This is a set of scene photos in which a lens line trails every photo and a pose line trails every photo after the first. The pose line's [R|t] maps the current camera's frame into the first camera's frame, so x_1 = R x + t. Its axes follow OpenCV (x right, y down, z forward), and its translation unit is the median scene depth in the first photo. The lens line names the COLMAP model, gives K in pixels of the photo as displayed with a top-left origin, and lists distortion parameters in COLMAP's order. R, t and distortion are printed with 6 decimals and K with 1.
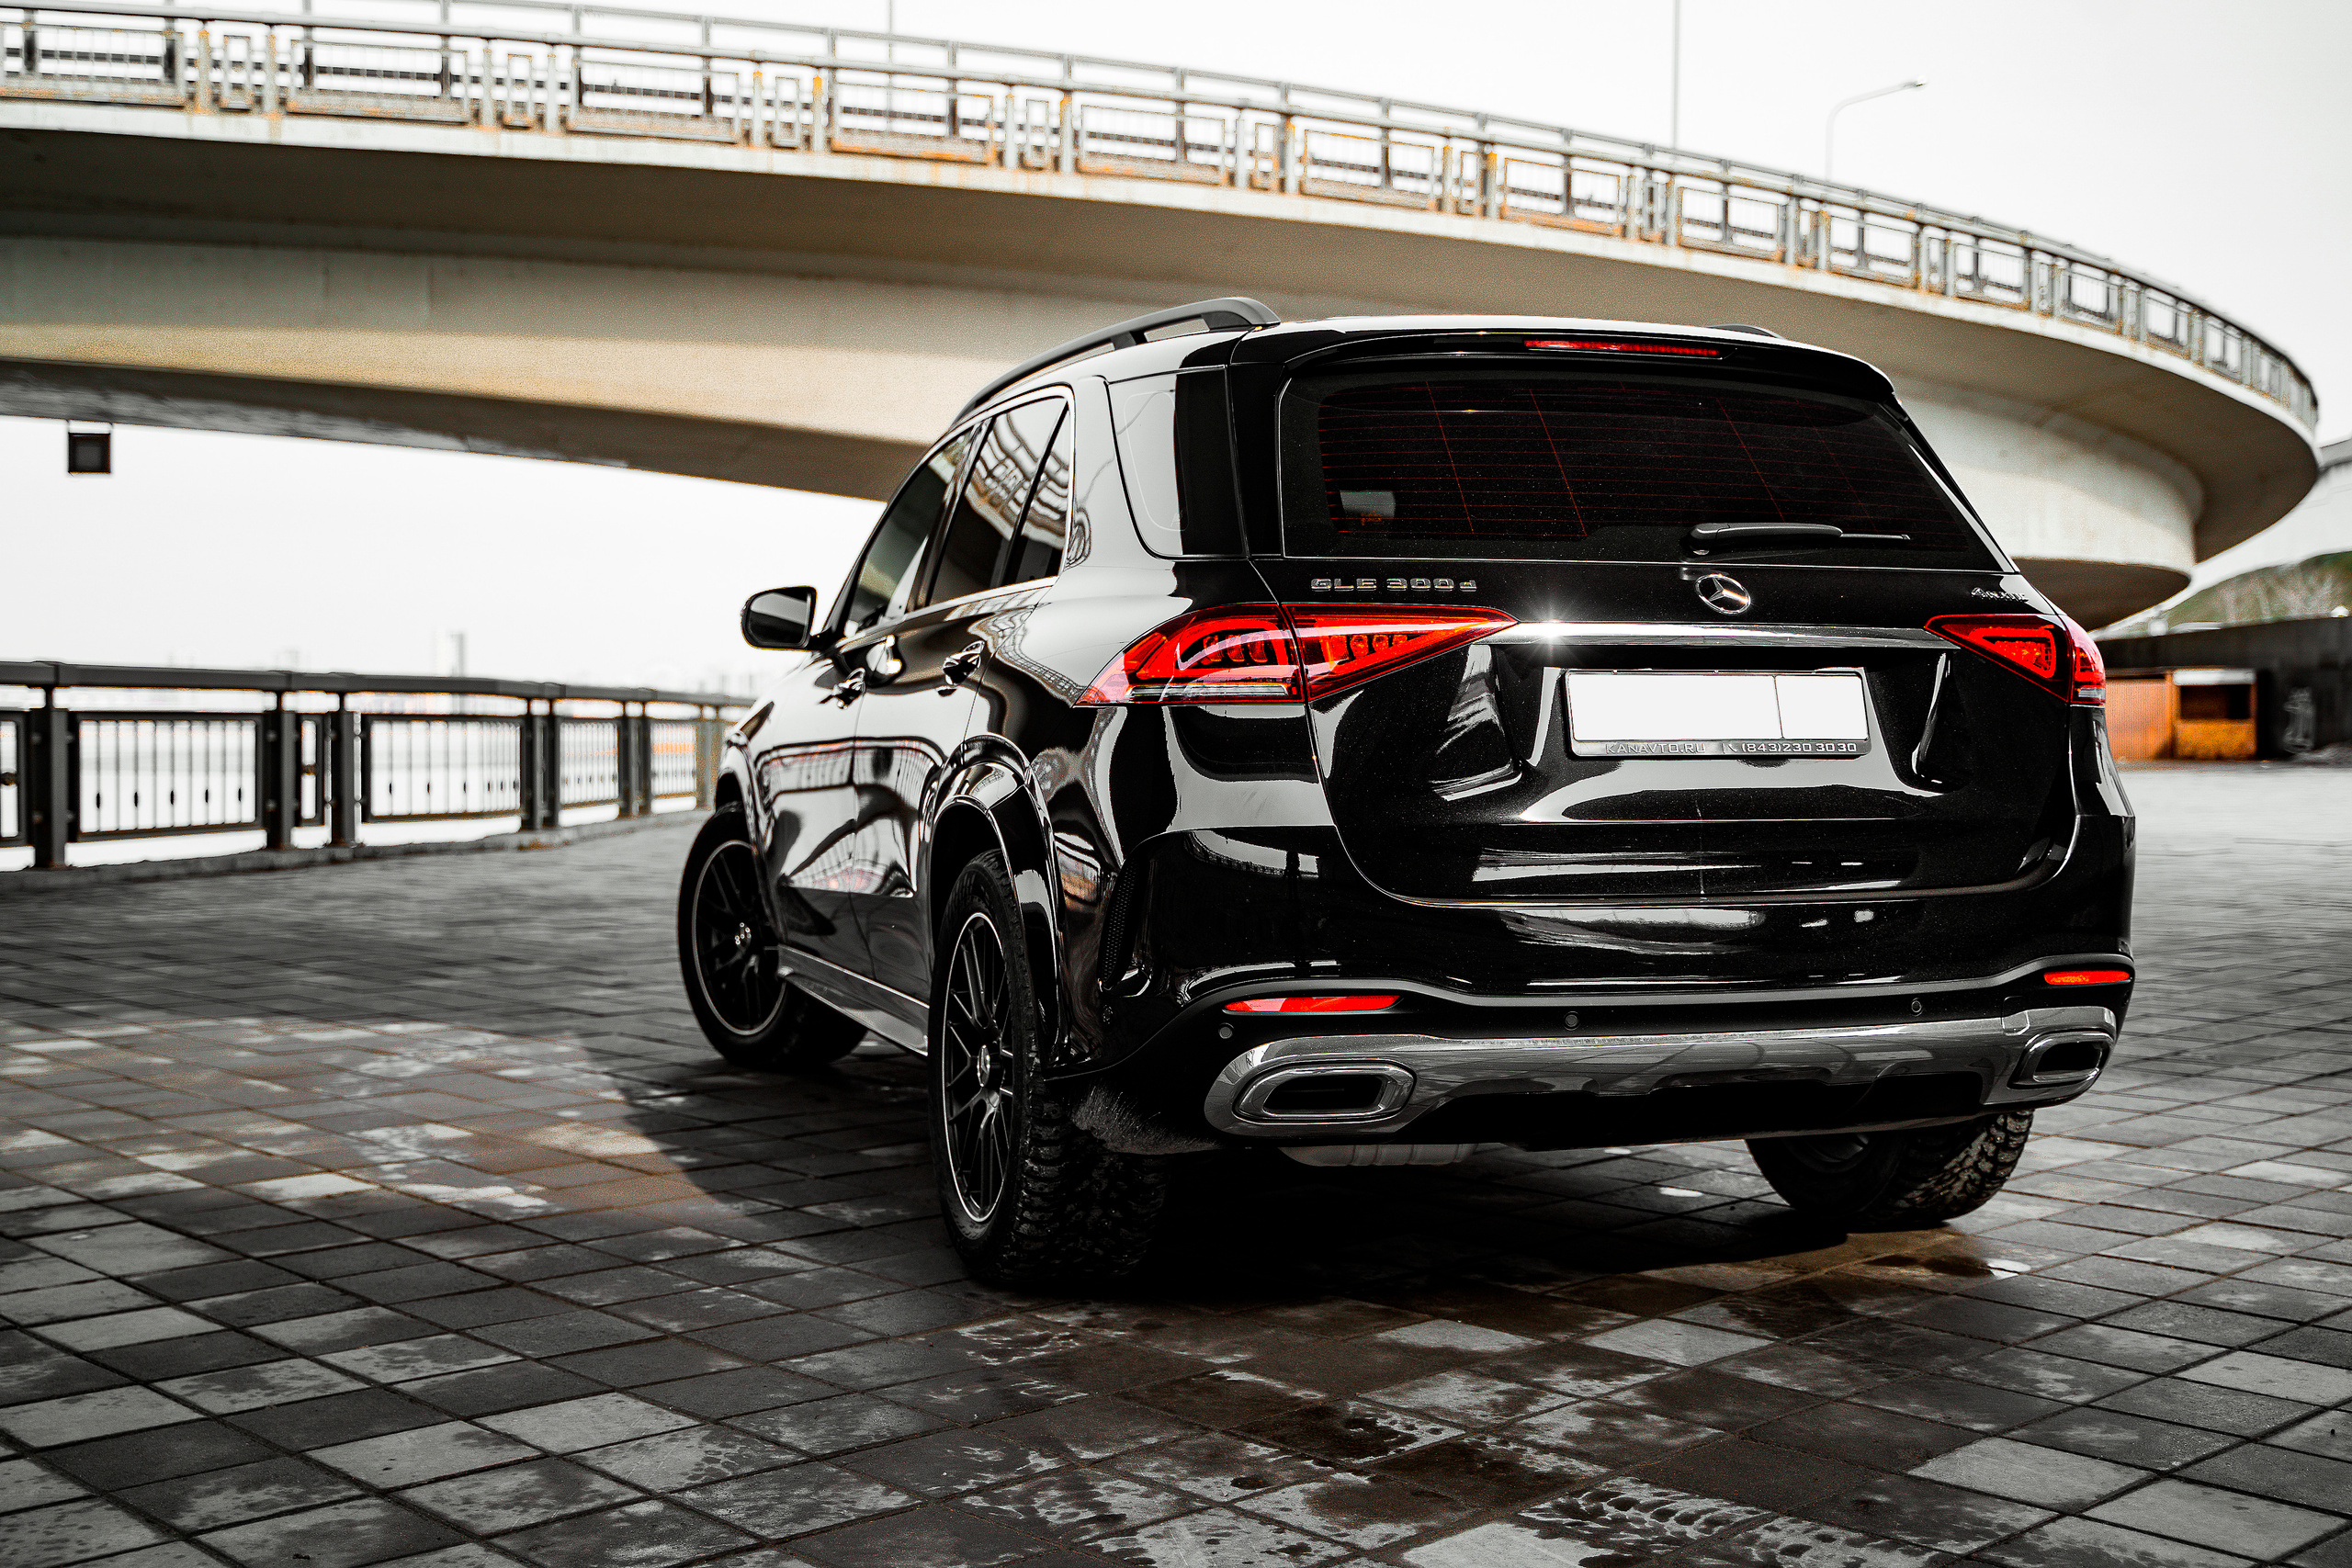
lens RADIAL K [[2631.6, 0, 1176.0], [0, 2631.6, 784.0], [0, 0, 1]] dist [-0.005936, 0.066746]
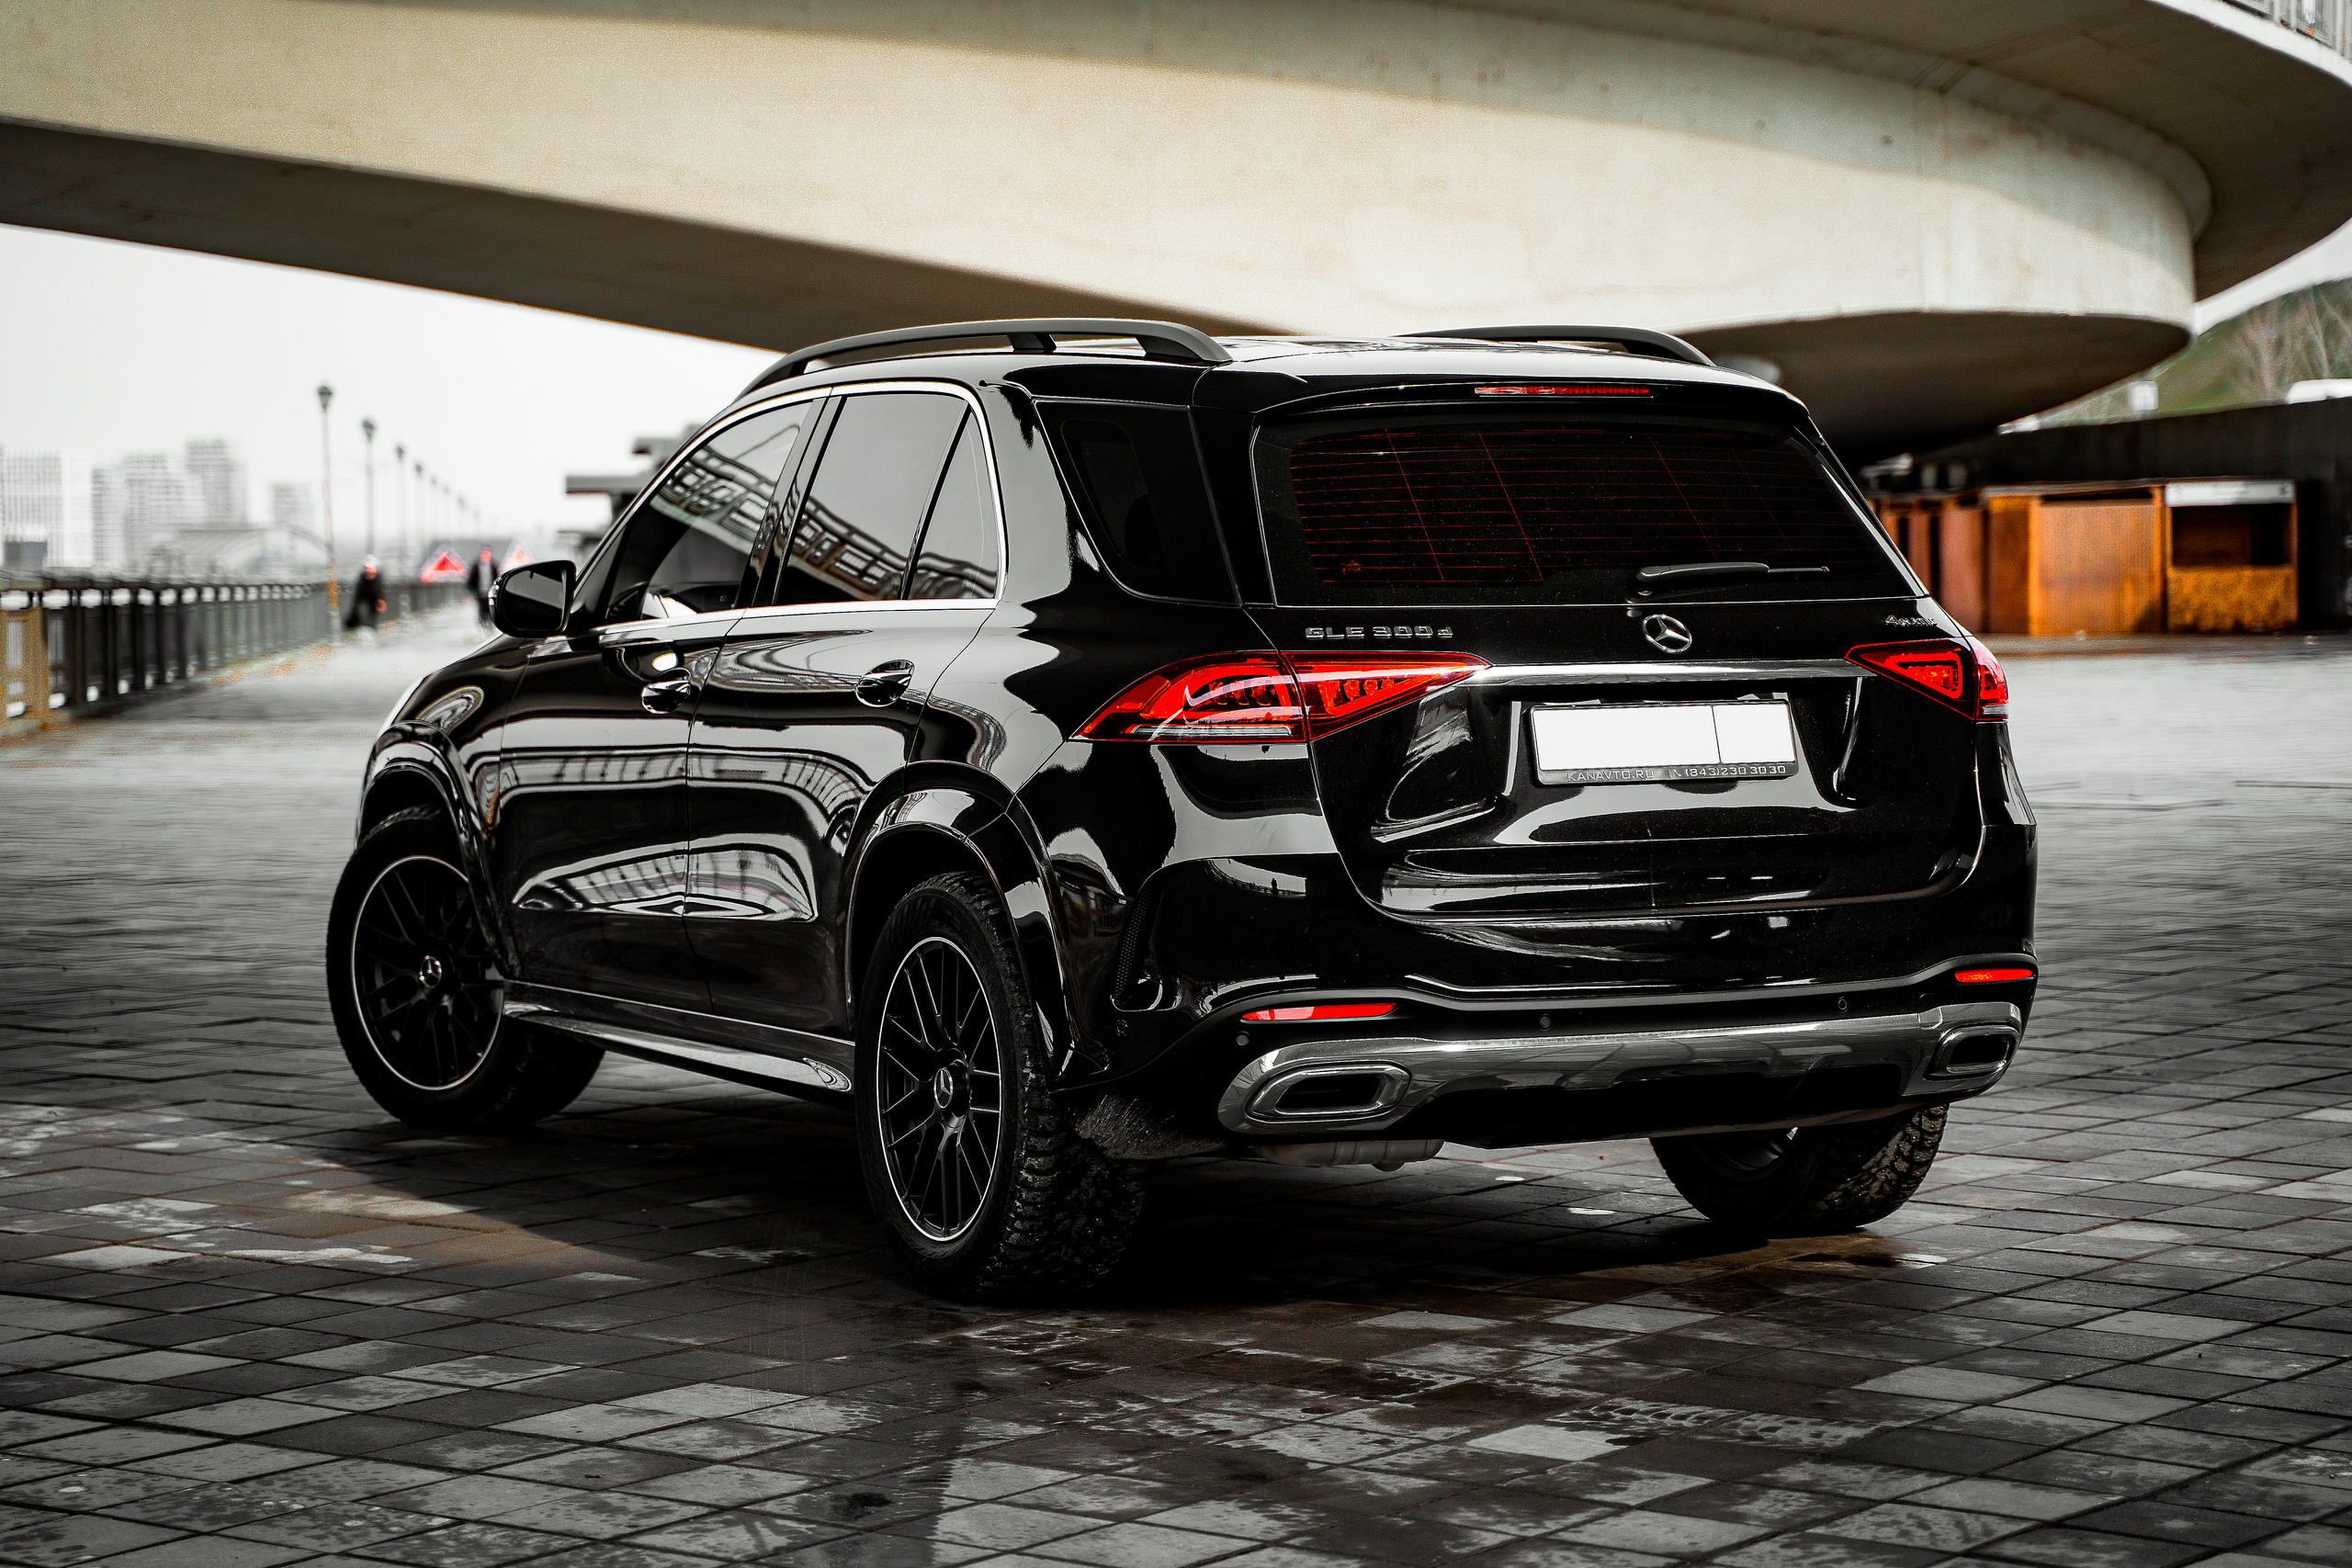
lens RADIAL K [[4803.2, 0, 1167.3], [0, 4803.2, 775.7], [0, 0, 1]] dist [0.308318, -0.180696]
pose [[0.987511, -0.016836, 0.156648, -0.261951], [0.013661, 0.999679, 0.021319, -0.048589], [-0.156957, -0.018913, 0.987424, -0.796871]]
